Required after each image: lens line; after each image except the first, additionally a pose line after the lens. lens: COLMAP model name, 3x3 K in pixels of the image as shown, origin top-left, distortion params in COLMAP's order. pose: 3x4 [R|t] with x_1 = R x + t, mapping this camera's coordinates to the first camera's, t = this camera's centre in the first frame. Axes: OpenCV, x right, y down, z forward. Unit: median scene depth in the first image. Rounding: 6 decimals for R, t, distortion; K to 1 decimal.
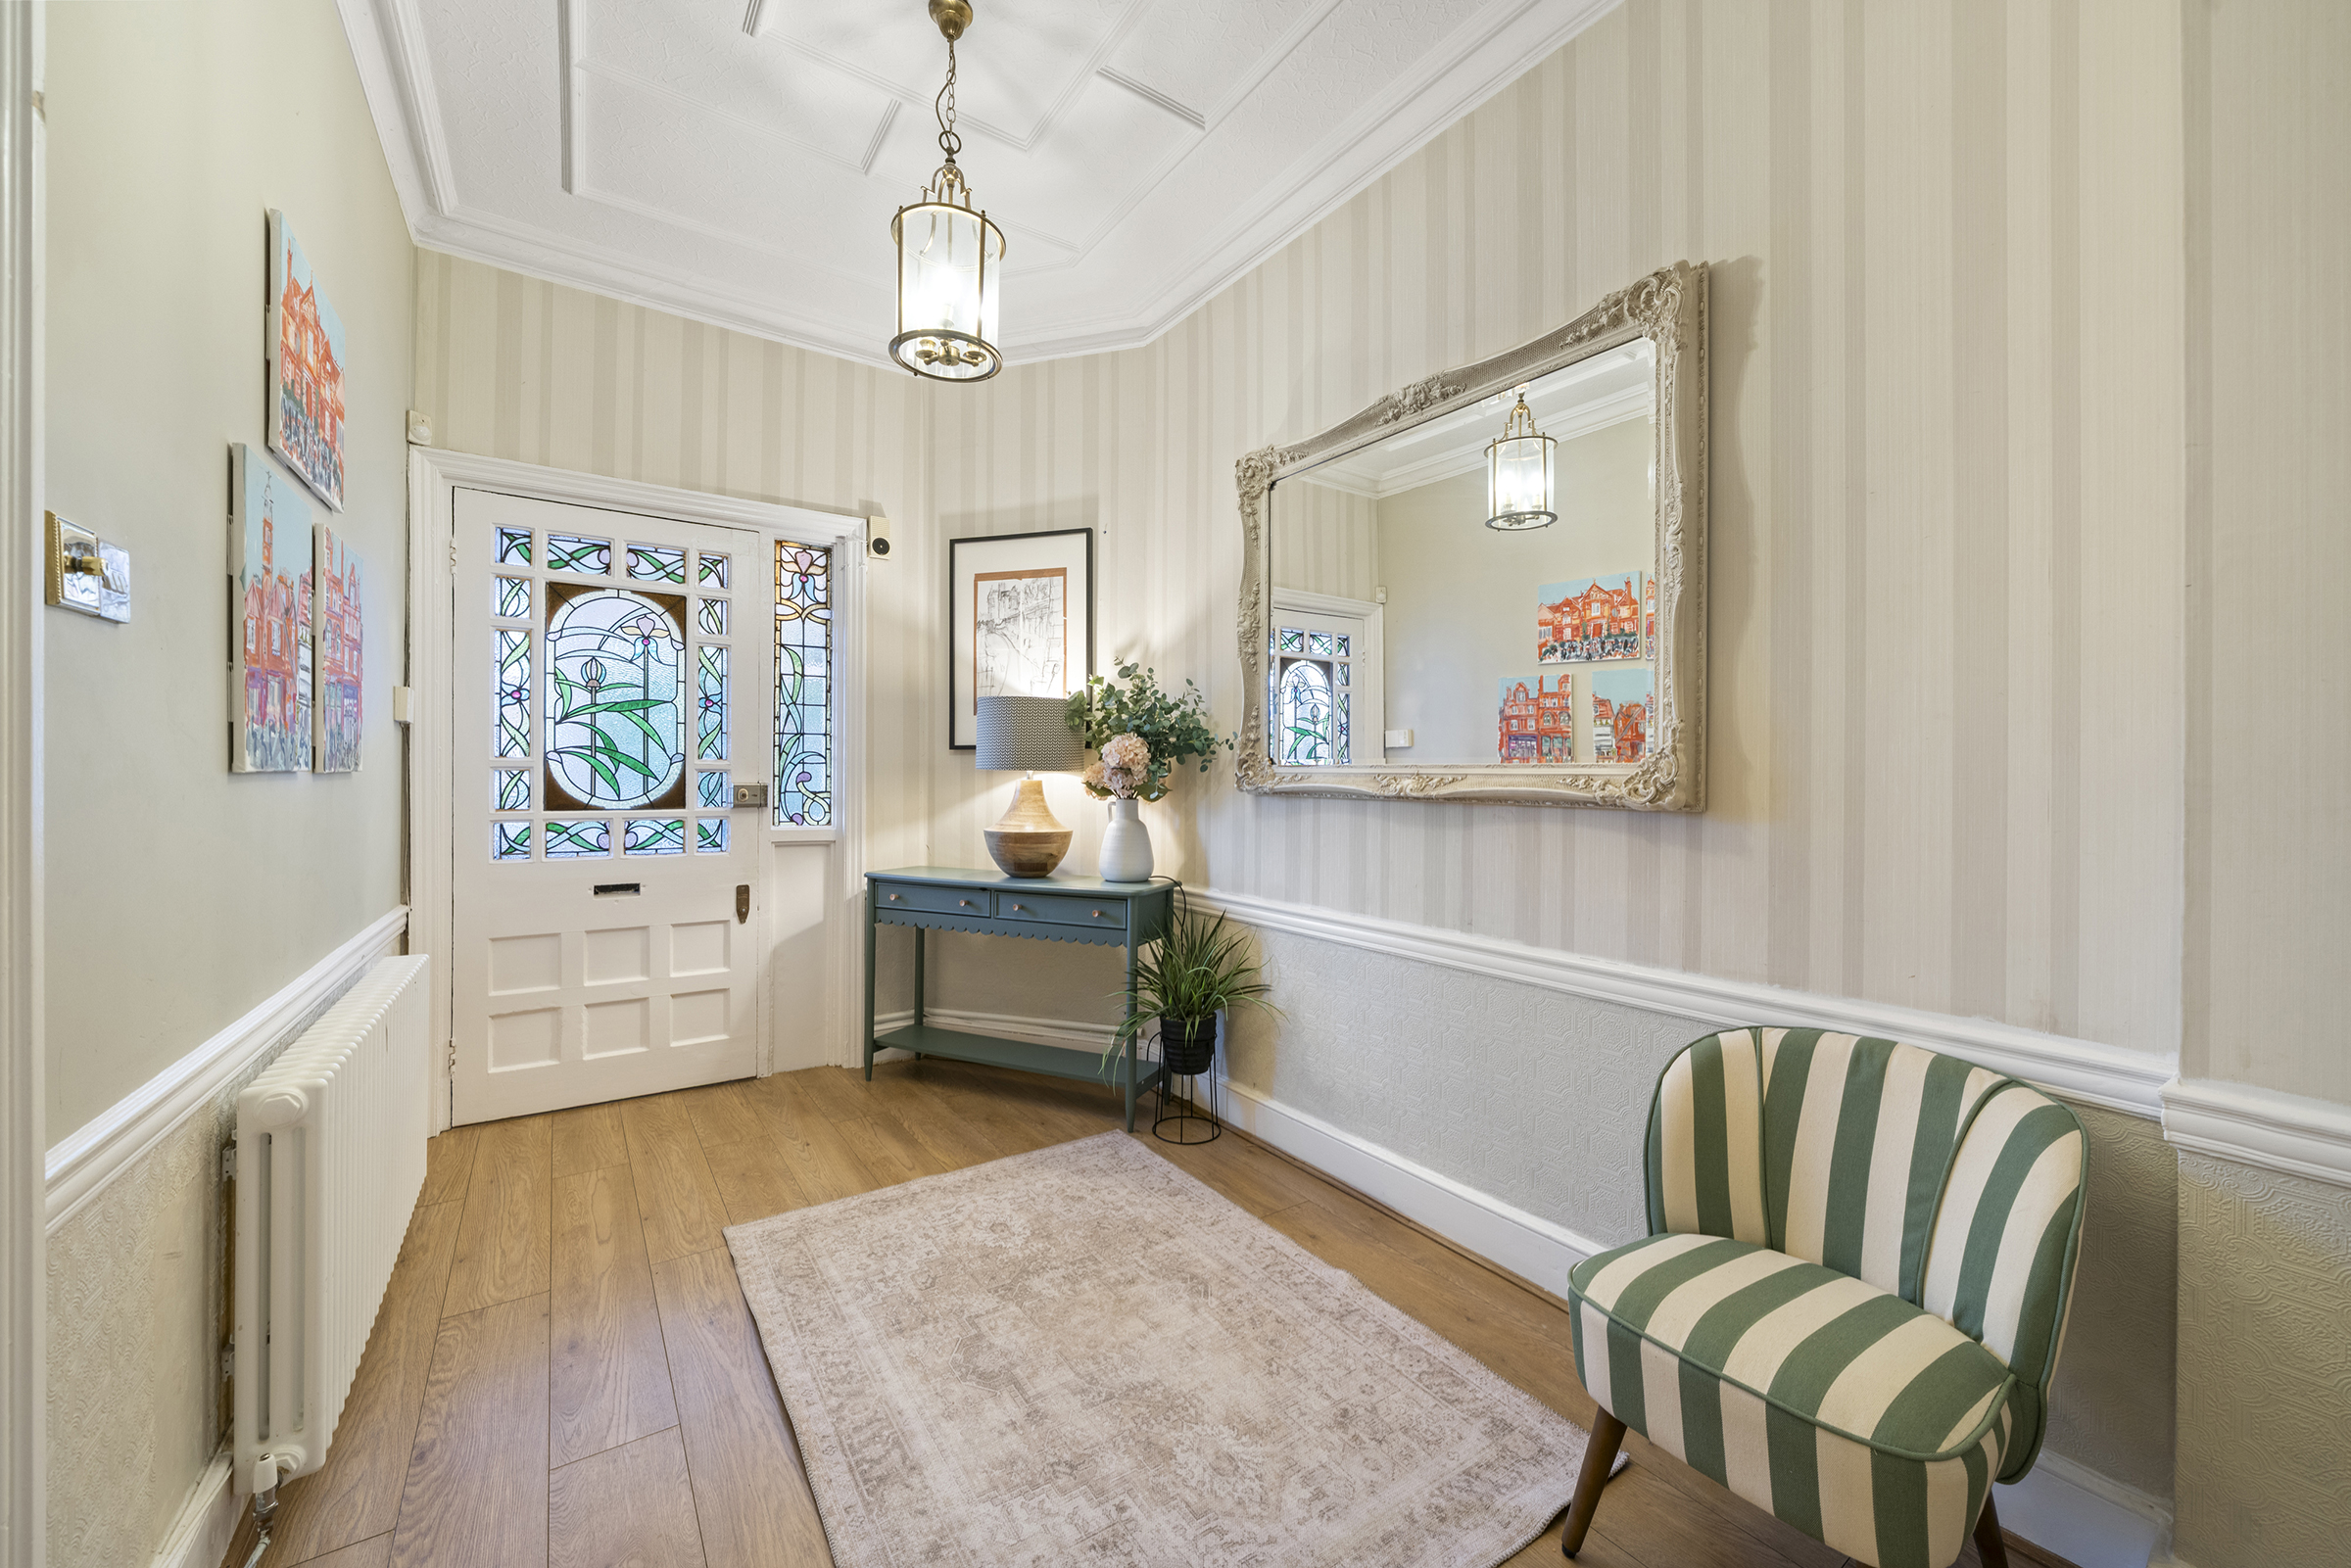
lens RADIAL K [[891.9, 0, 1175.5], [0, 891.9, 784.0], [0, 0, 1]] dist [0.000636, 0.000021]
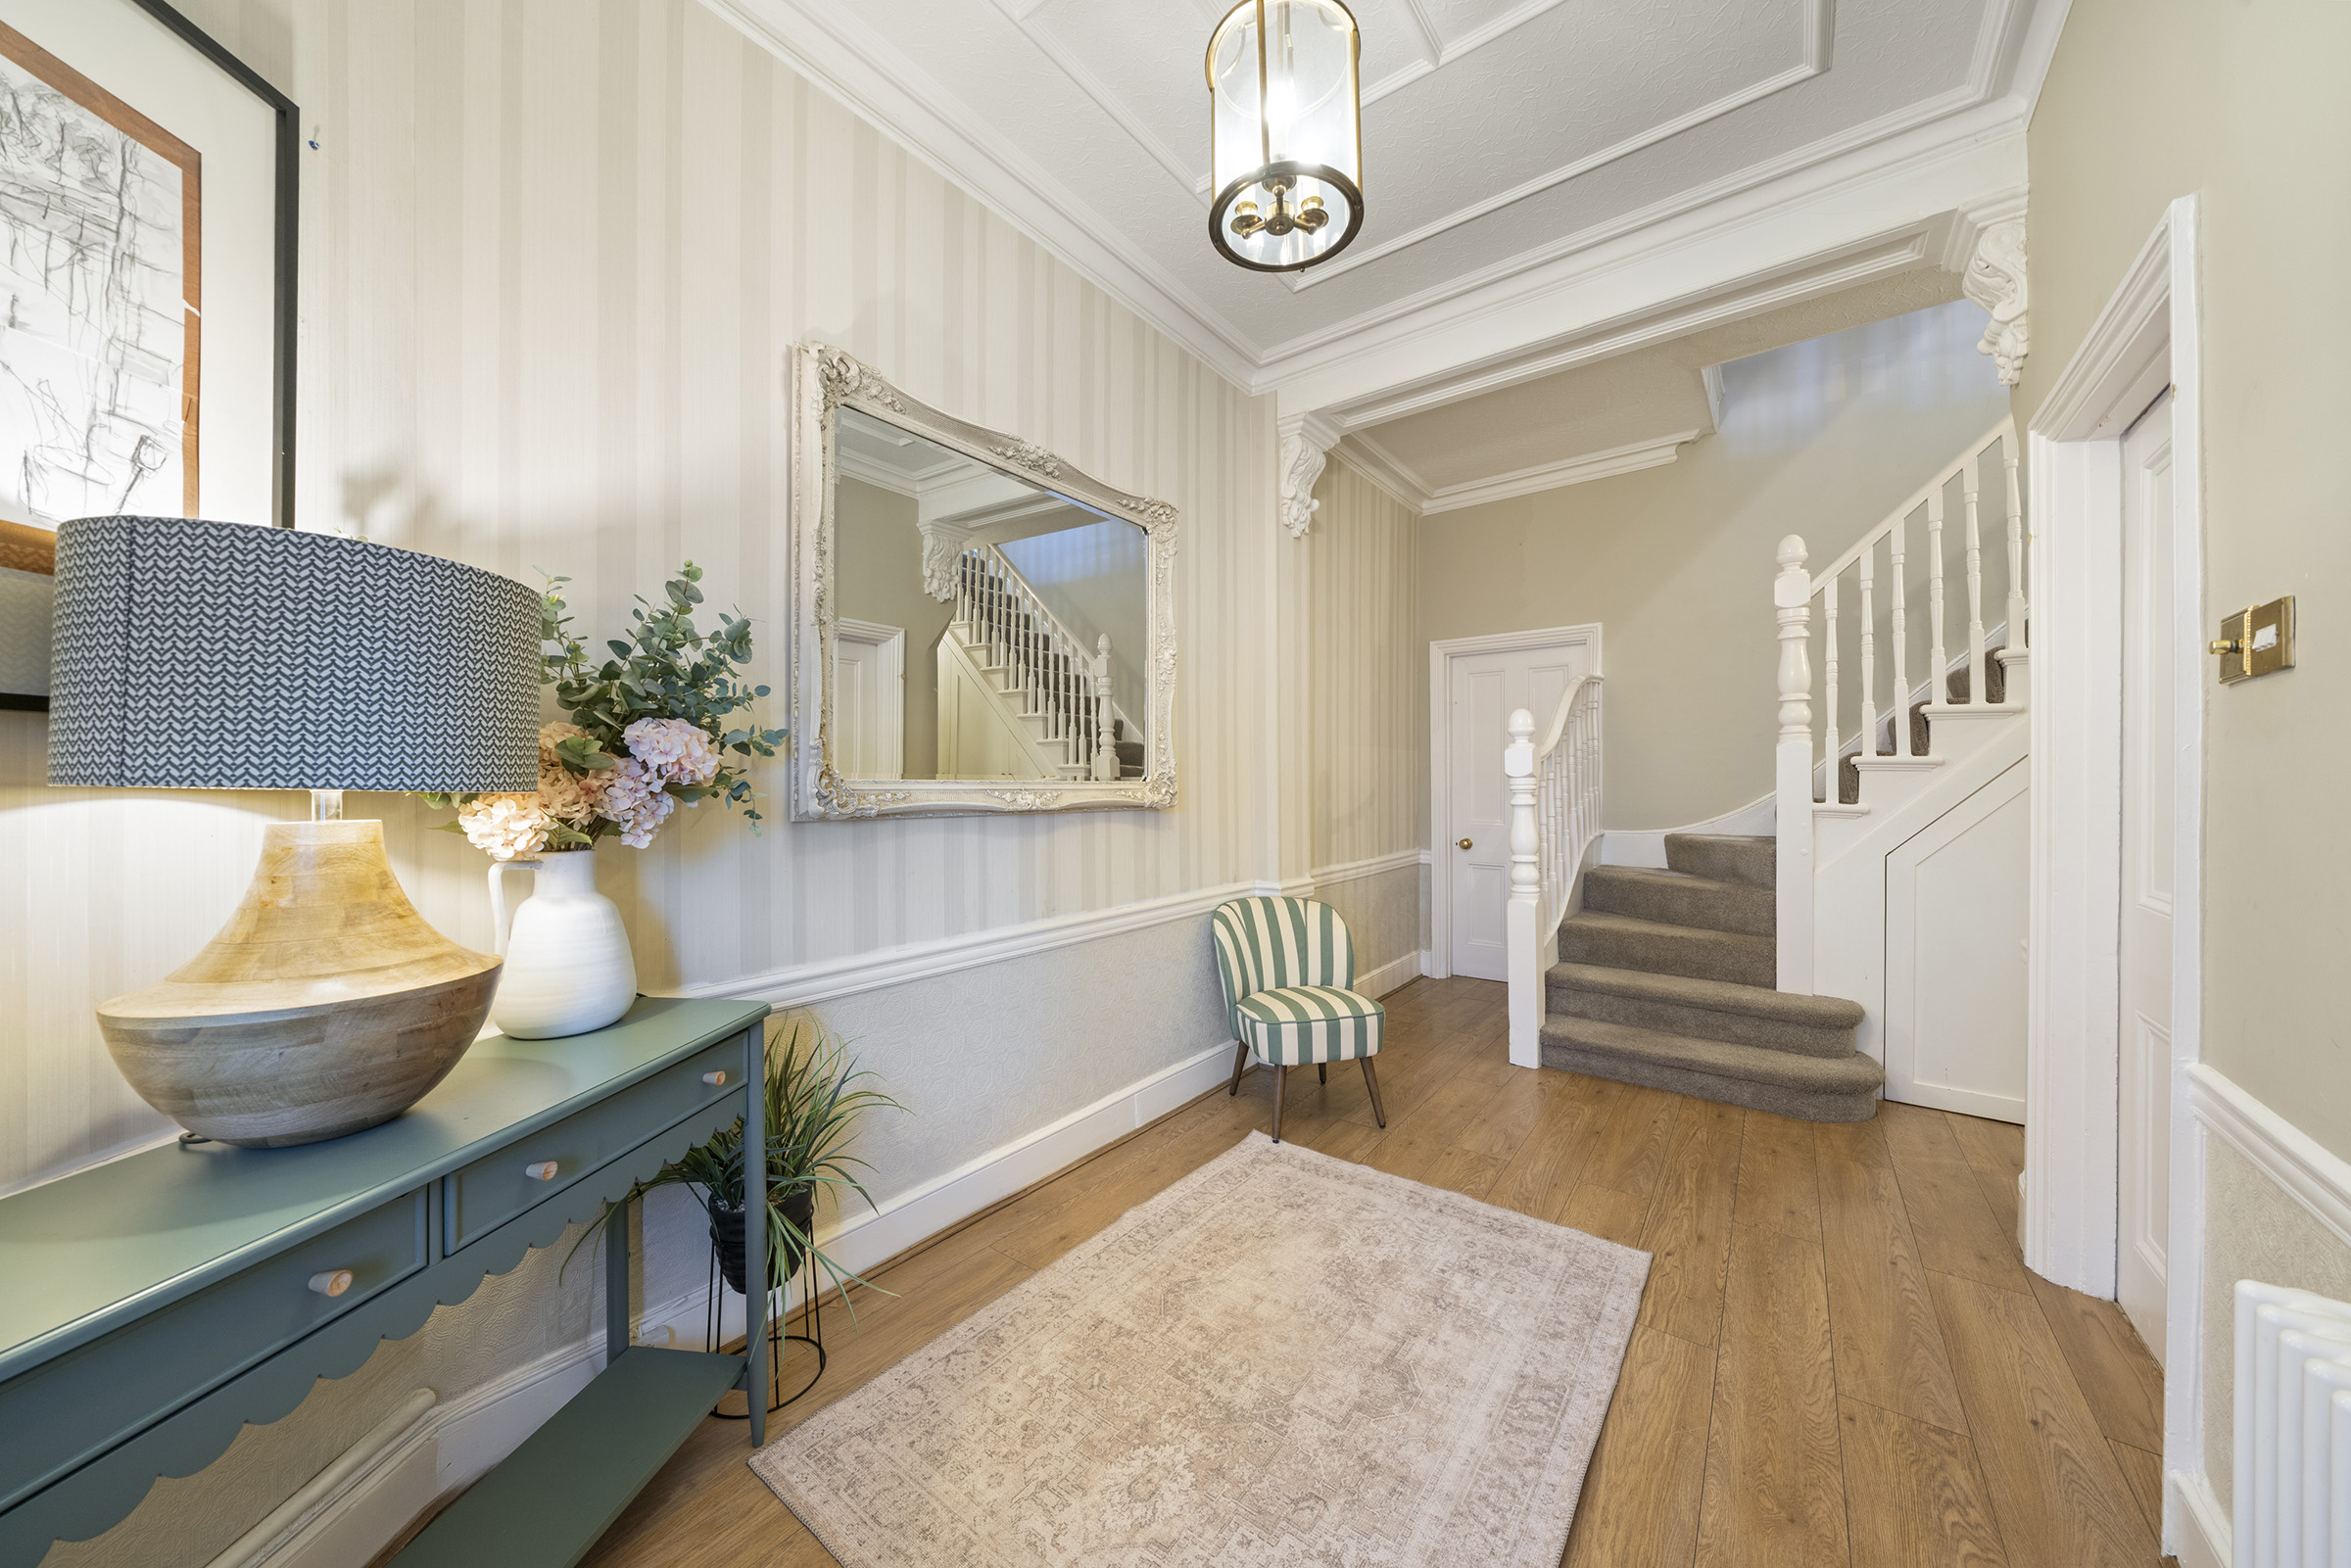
lens RADIAL K [[796.6, 0, 1175.5], [0, 796.6, 784.0], [0, 0, 1]] dist [-0.000822, -0.000031]
pose [[-0.305567, -0.007175, 0.952144, -0.819677], [0.006081, 0.999937, 0.009487, -0.029915], [-0.952151, 0.008689, -0.305504, 1.241343]]
